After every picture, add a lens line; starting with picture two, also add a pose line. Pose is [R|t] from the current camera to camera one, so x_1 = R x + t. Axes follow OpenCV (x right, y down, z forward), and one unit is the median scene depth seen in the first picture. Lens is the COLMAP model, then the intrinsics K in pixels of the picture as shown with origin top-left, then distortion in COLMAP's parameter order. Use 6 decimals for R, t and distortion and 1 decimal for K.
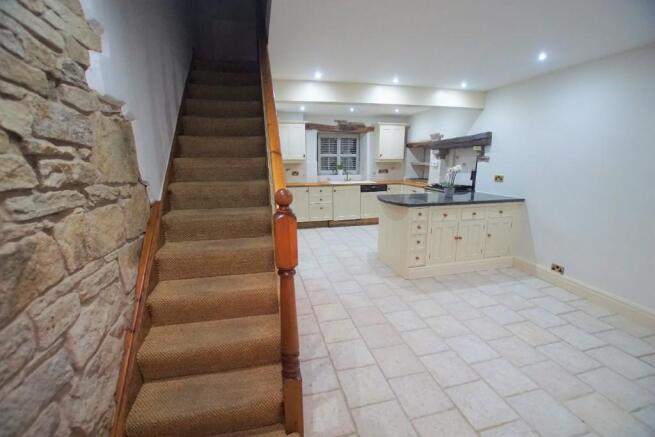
lens RADIAL K [[283.2, 0, 327.5], [0, 283.2, 218.5], [0, 0, 1]] dist [-0.030052, 0.000219]
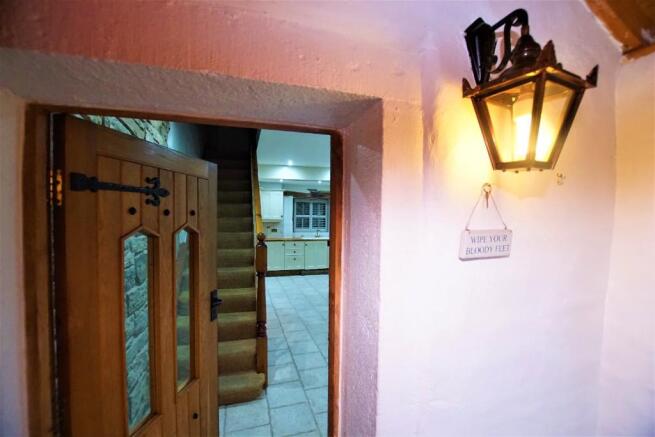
lens RADIAL K [[283.2, 0, 327.5], [0, 283.2, 218.5], [0, 0, 1]] dist [-0.030052, 0.000219]
pose [[0.998035, 0.010368, 0.061801, 0.041721], [0.002806, 0.977834, -0.209361, 0.048452], [-0.062602, 0.209123, 0.975883, -0.225964]]
